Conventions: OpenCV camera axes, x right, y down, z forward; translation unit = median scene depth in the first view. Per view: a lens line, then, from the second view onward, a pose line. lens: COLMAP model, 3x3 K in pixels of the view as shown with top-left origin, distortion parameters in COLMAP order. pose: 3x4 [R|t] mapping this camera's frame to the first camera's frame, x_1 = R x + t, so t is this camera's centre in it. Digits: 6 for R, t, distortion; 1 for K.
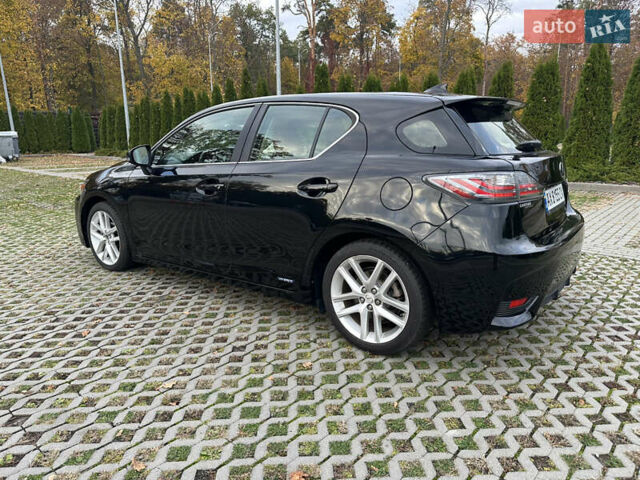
lens RADIAL K [[467.6, 0, 314.1], [0, 467.6, 228.4], [0, 0, 1]] dist [0.022964, -0.013376]
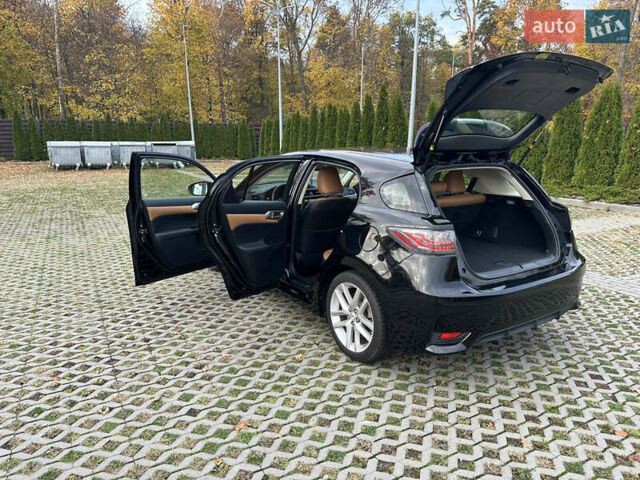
lens RADIAL K [[464.3, 0, 311.7], [0, 464.3, 237.4], [0, 0, 1]] dist [0.045963, -0.027810]
pose [[0.943986, 0.079096, -0.320366, 0.319641], [-0.075405, 0.996866, 0.023930, -0.071634], [0.321255, 0.001567, 0.946991, -0.200405]]
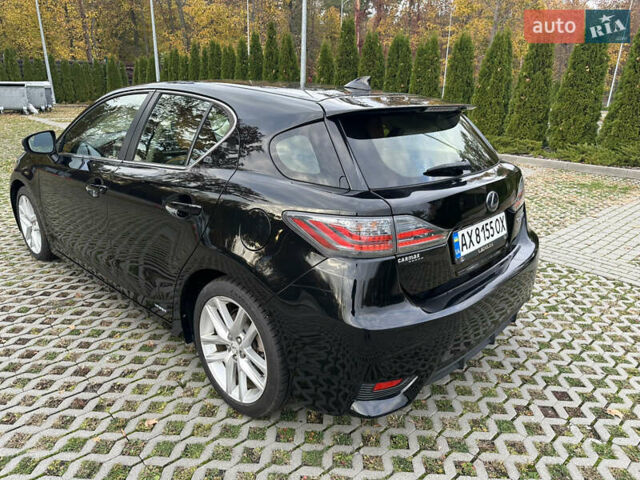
lens RADIAL K [[467.1, 0, 315.0], [0, 467.1, 228.4], [0, 0, 1]] dist [0.013843, -0.009393]
pose [[0.994240, 0.059765, -0.088967, 0.252972], [-0.051136, 0.994039, 0.096291, -0.115448], [0.094191, -0.091187, 0.991369, 0.169527]]
